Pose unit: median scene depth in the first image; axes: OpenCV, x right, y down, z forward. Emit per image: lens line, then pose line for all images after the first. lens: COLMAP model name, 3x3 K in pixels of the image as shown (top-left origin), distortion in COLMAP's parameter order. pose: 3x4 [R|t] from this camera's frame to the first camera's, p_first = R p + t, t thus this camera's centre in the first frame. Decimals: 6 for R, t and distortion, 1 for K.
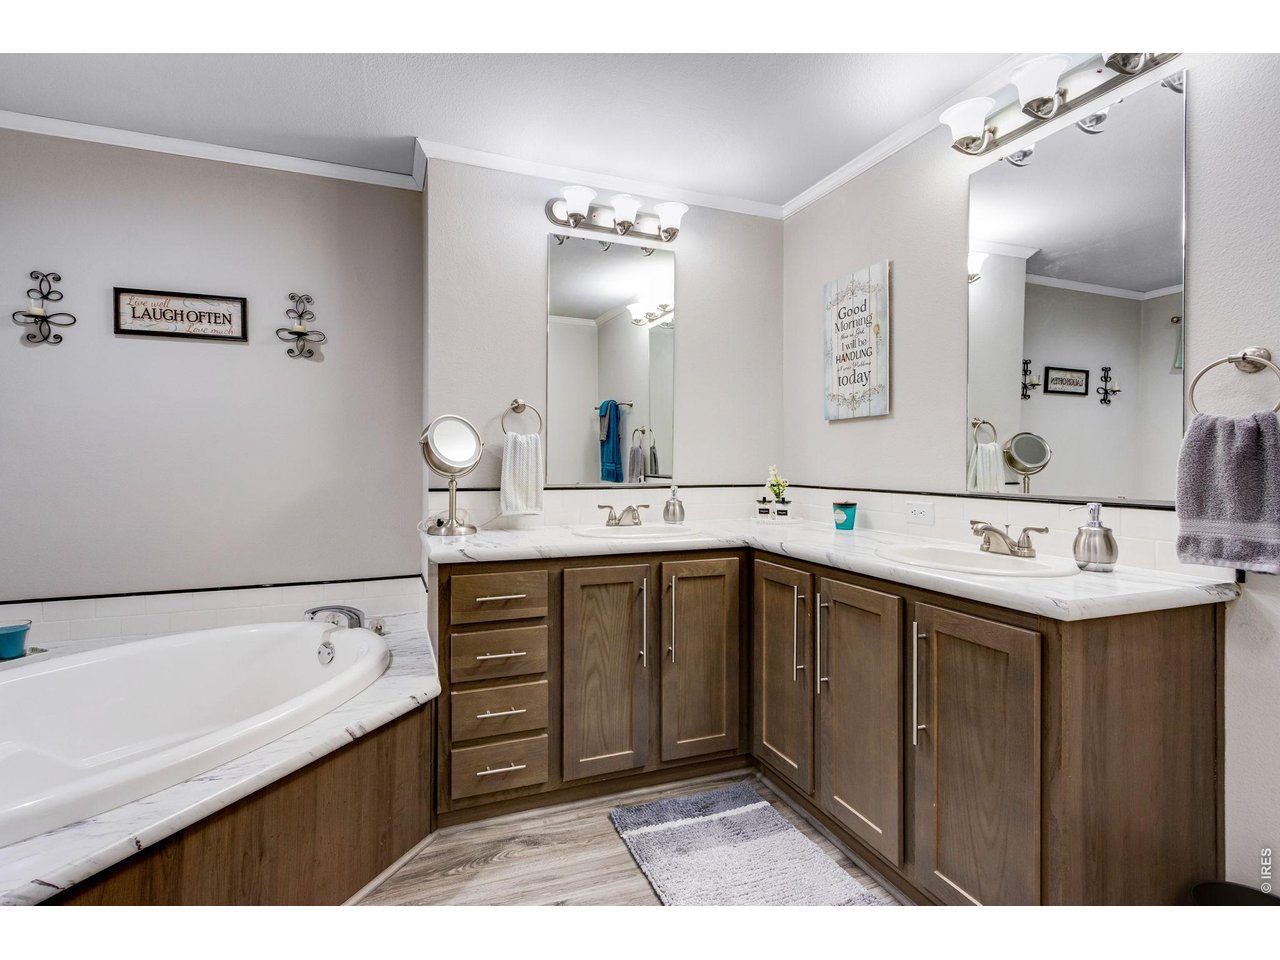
lens RADIAL K [[581.8, 0, 634.3], [0, 581.8, 474.9], [0, 0, 1]] dist [0.000239, -0.000553]
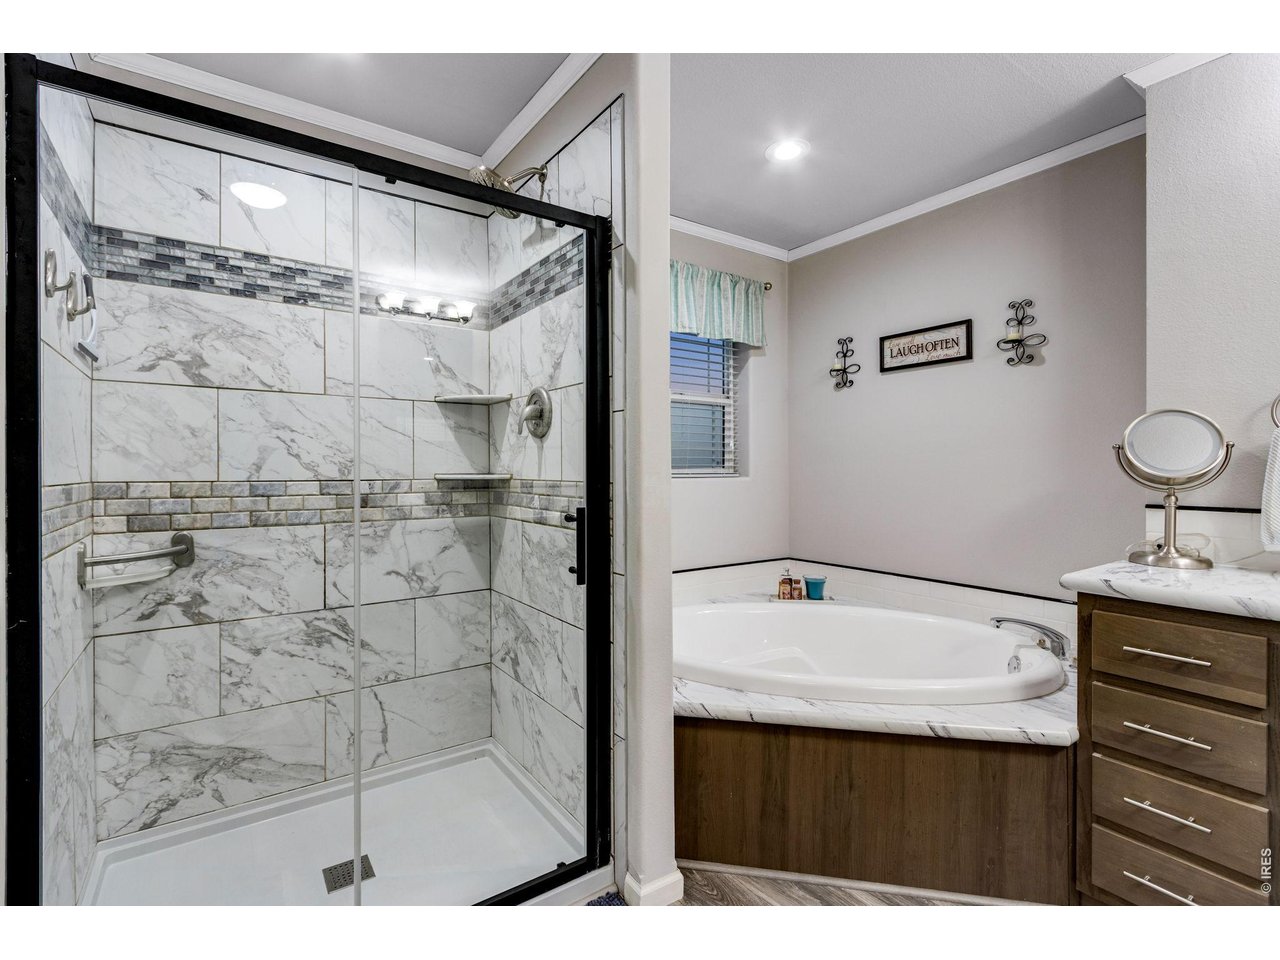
lens RADIAL K [[606.4, 0, 638.2], [0, 606.4, 471.8], [0, 0, 1]] dist [0.001913, 0.000006]
pose [[0.241525, 0.005307, -0.970380, 0.318760], [-0.019429, 0.999811, 0.000633, -0.008523], [0.970200, 0.018700, 0.241583, 0.145391]]
